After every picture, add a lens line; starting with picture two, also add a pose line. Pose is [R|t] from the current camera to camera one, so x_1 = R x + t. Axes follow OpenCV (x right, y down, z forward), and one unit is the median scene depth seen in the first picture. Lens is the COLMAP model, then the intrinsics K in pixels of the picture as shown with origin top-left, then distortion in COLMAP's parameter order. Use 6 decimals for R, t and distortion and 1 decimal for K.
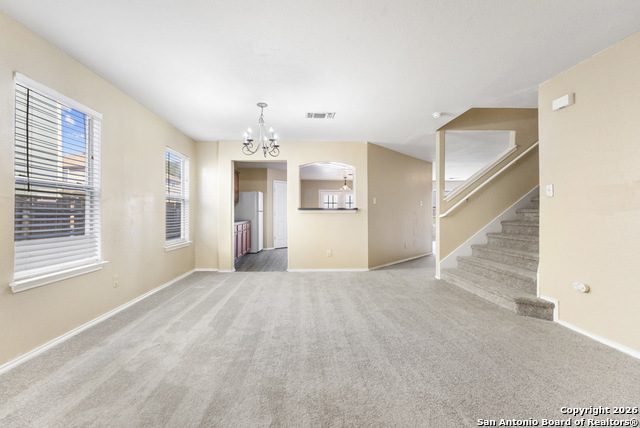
lens RADIAL K [[298.1, 0, 320.3], [0, 298.1, 212.0], [0, 0, 1]] dist [0.001782, 0.001314]
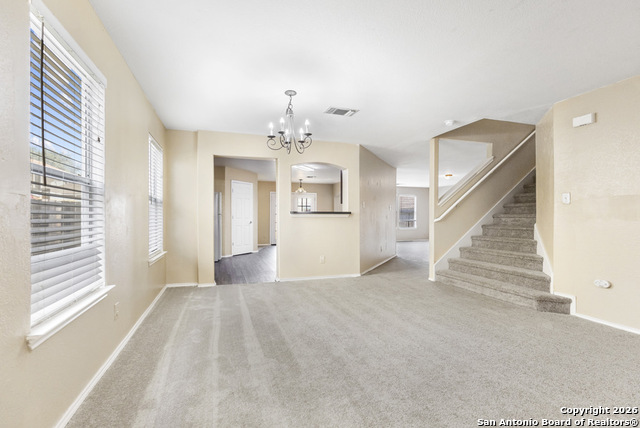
lens RADIAL K [[298.1, 0, 320.1], [0, 298.1, 217.3], [0, 0, 1]] dist [0.001782, 0.001314]
pose [[0.962592, 0.001950, 0.270947, -0.351520], [-0.004177, 0.999962, 0.007644, -0.004764], [-0.270922, -0.008490, 0.962564, 0.141850]]
